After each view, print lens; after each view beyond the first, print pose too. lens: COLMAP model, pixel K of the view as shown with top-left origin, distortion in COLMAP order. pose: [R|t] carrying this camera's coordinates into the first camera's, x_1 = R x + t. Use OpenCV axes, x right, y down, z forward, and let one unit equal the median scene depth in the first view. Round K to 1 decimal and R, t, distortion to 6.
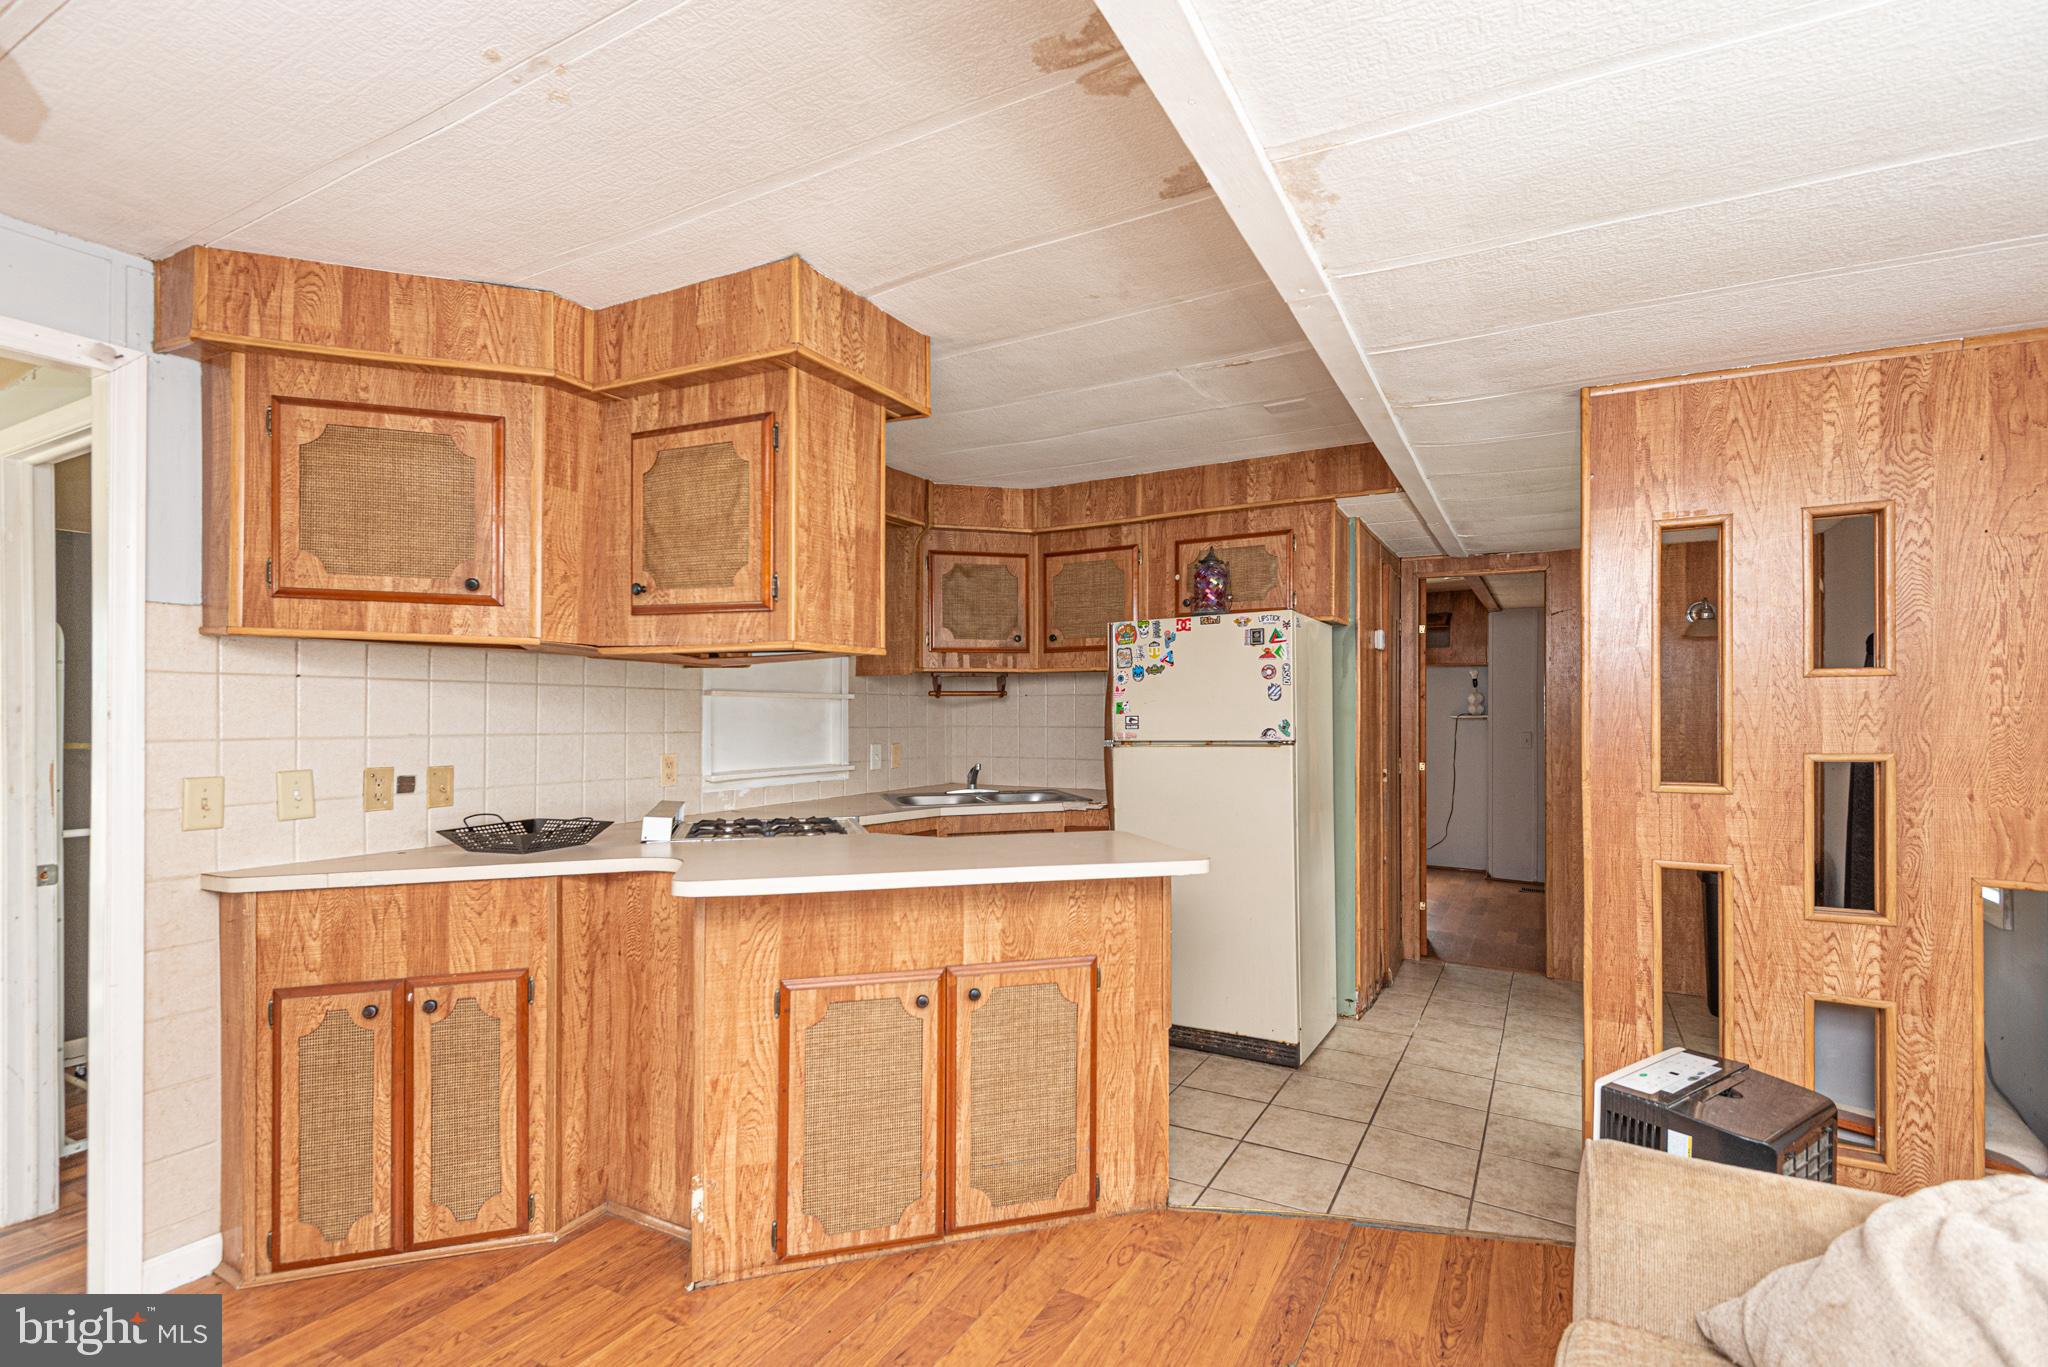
lens RADIAL K [[935.1, 0, 1013.1], [0, 935.1, 717.2], [0, 0, 1]] dist [0.025220, -0.014598]
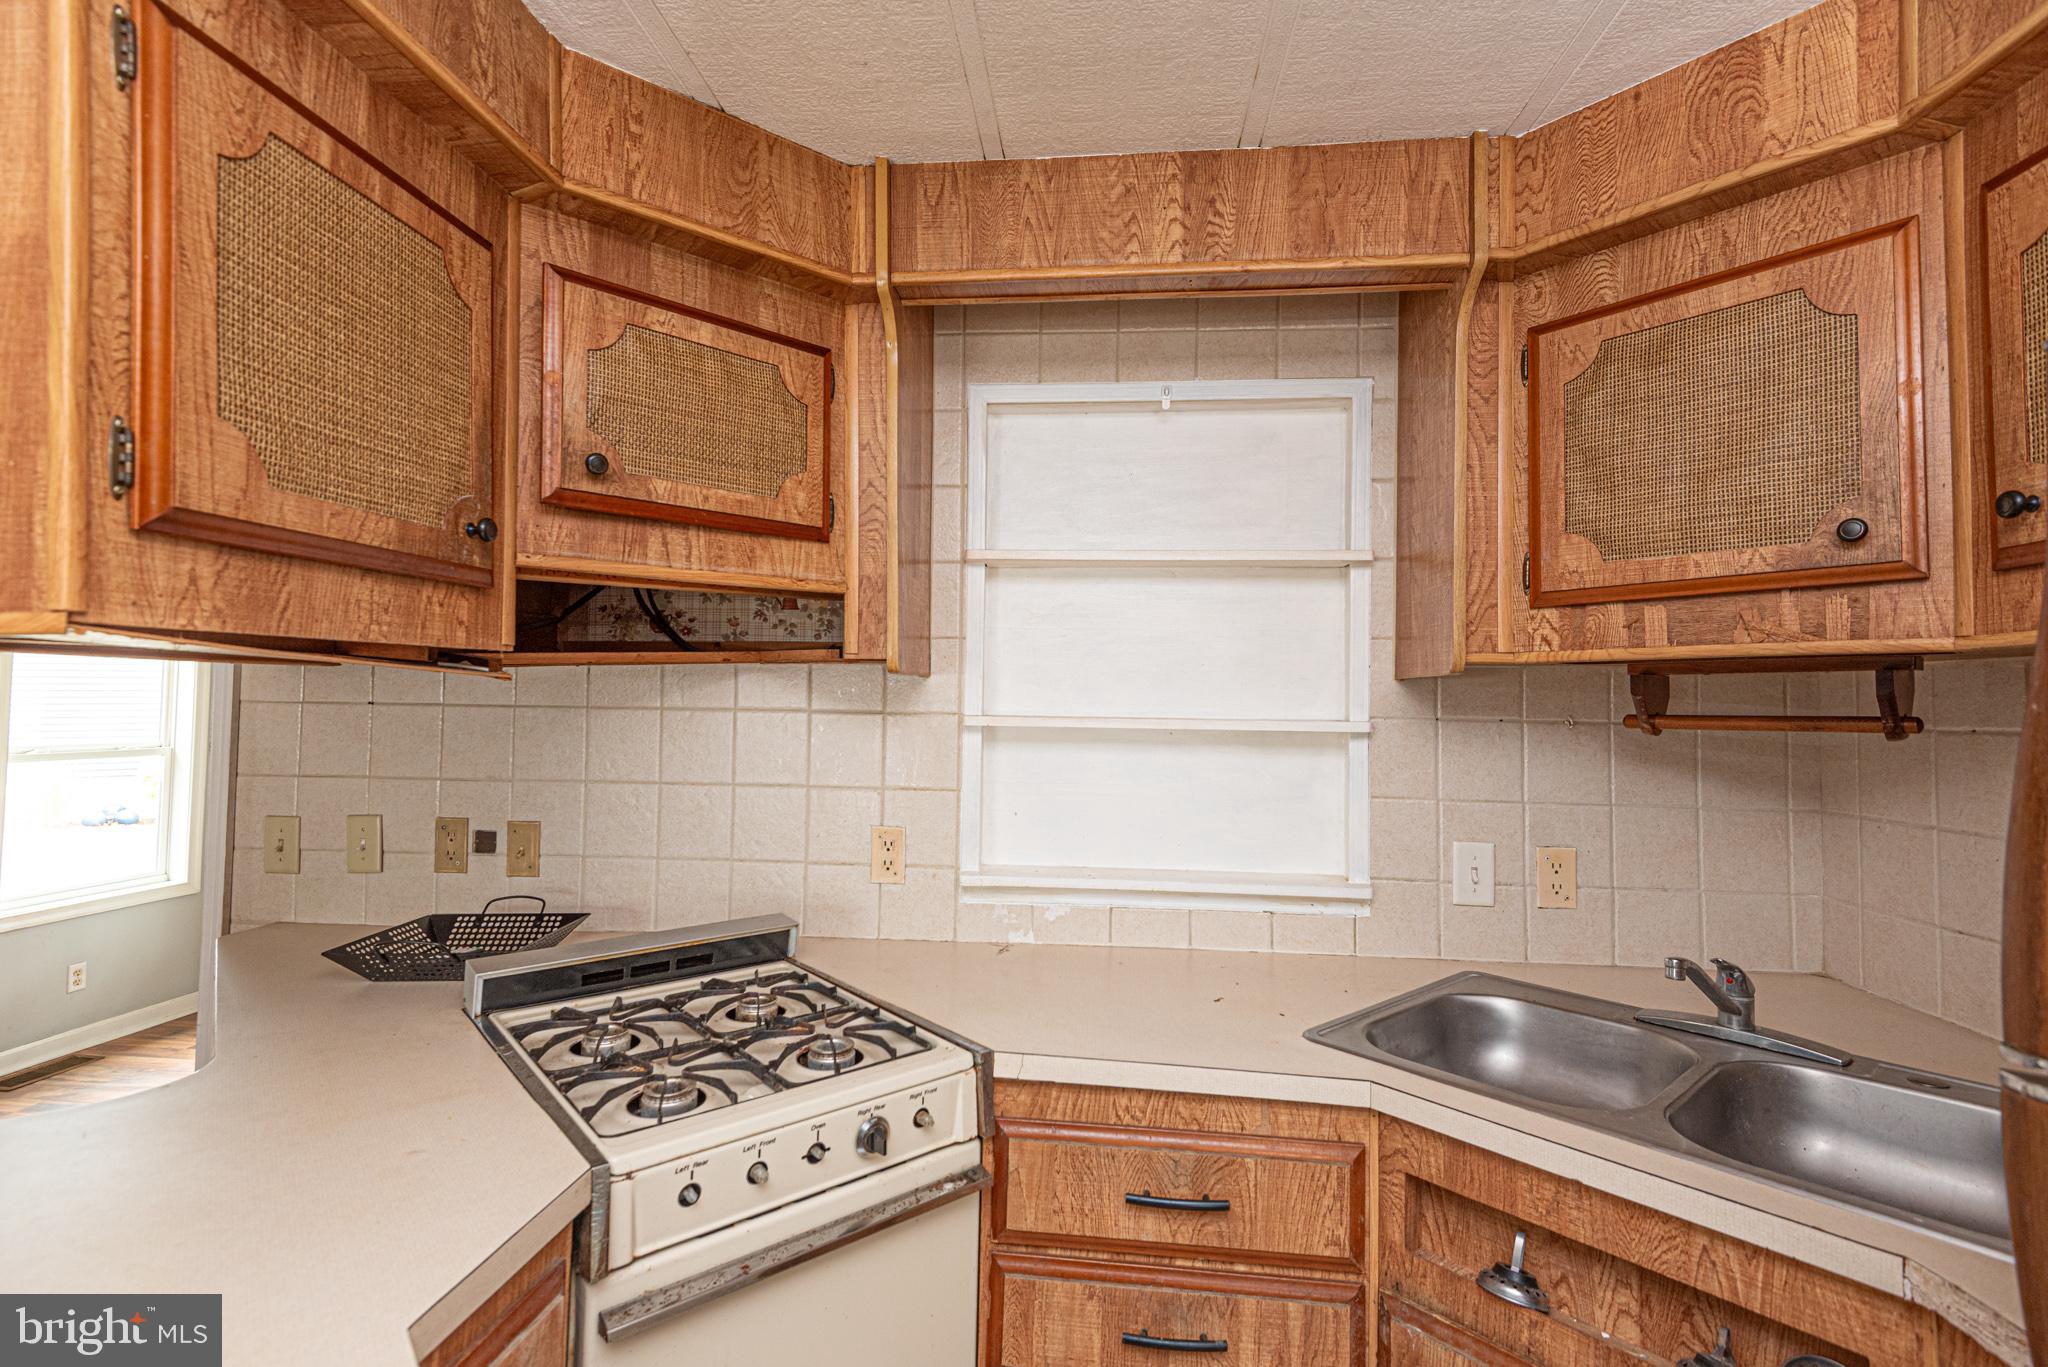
lens RADIAL K [[935.1, 0, 1038.3], [0, 935.1, 674.3], [0, 0, 1]] dist [0.025220, -0.014598]
pose [[0.427257, -0.026135, -0.903752, 0.194486], [-0.015868, 0.999211, -0.036397, -0.035013], [0.903991, 0.029891, 0.426506, 0.843755]]
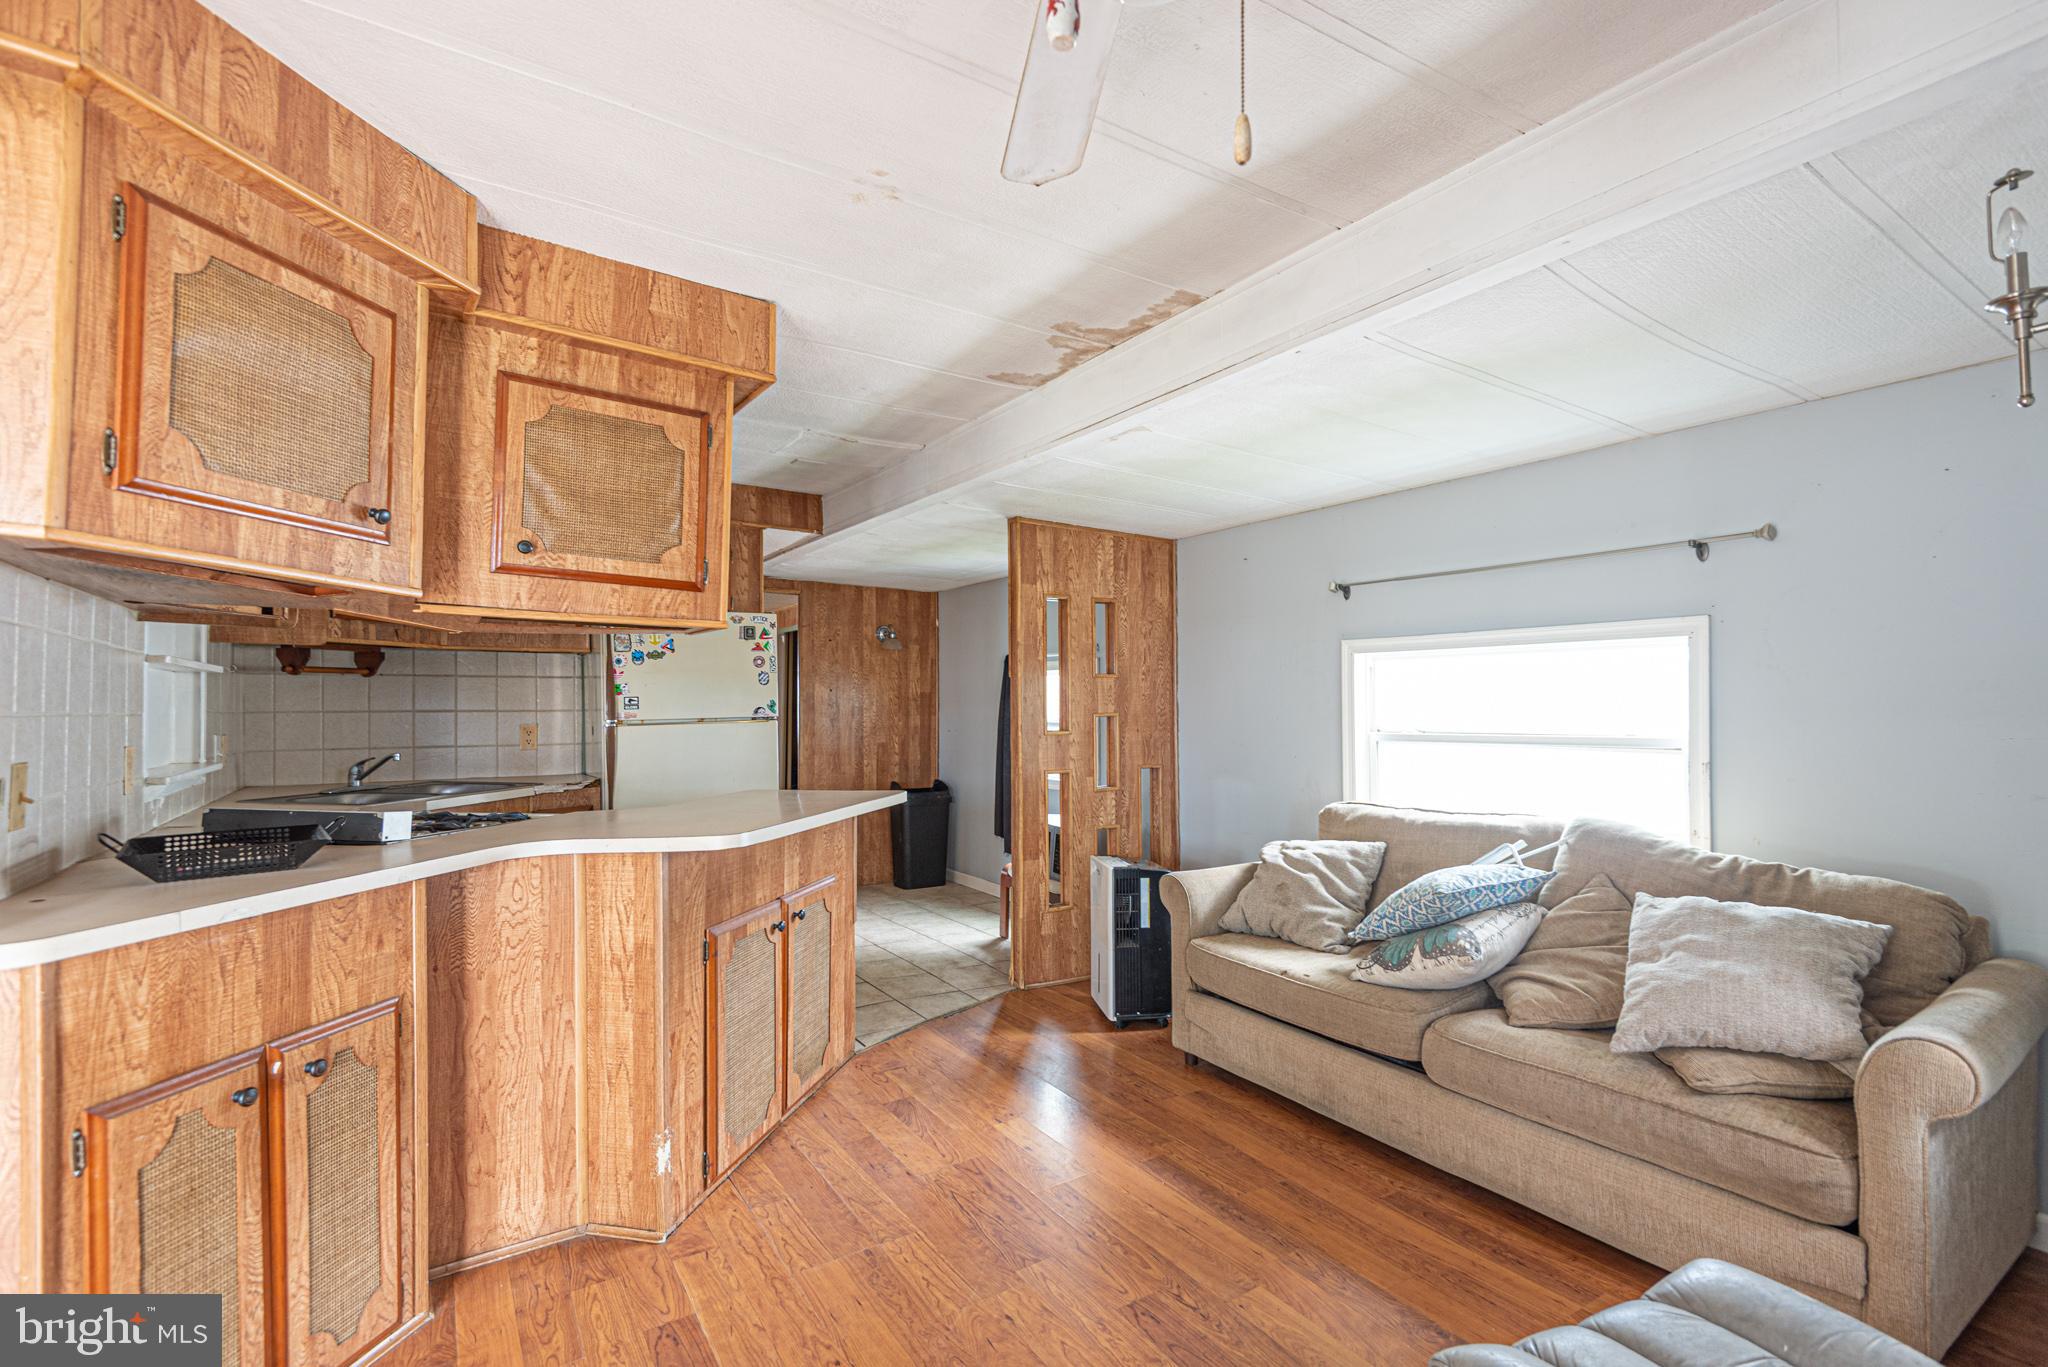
lens RADIAL K [[935.1, 0, 1022.2], [0, 935.1, 693.9], [0, 0, 1]] dist [0.025220, -0.014598]
pose [[0.477437, 0.010283, 0.878606, -0.662633], [0.006104, 0.999869, -0.015019, 0.015614], [-0.878645, 0.012534, 0.477311, 0.096270]]
